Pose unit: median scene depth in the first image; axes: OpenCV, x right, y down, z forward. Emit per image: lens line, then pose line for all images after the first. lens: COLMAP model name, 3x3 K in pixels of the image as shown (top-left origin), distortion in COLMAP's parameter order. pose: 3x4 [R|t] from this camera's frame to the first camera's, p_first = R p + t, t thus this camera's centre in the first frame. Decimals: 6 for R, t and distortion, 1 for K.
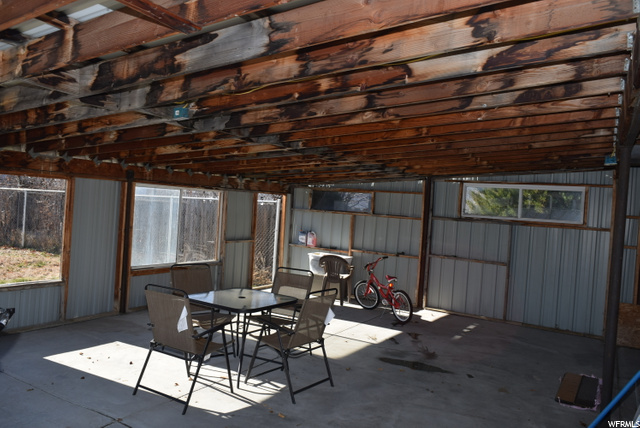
lens RADIAL K [[490.9, 0, 314.9], [0, 490.9, 212.5], [0, 0, 1]] dist [-0.016501, -0.002049]
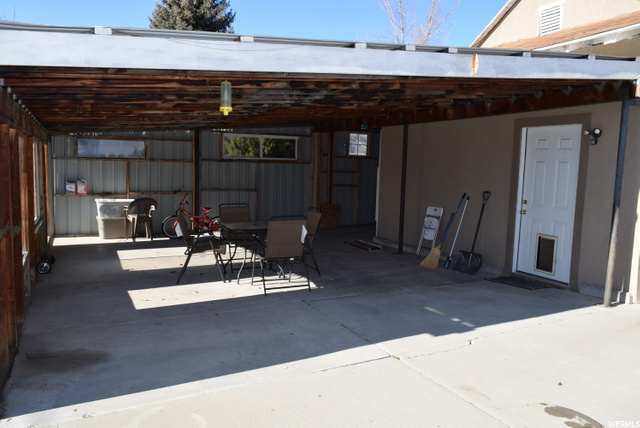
lens RADIAL K [[490.9, 0, 314.9], [0, 490.9, 212.5], [0, 0, 1]] dist [-0.016501, -0.002049]
pose [[0.543345, -0.136759, 0.828296, -0.671172], [0.022699, 0.988675, 0.148349, -0.037361], [-0.839203, -0.061803, 0.540295, 0.053818]]
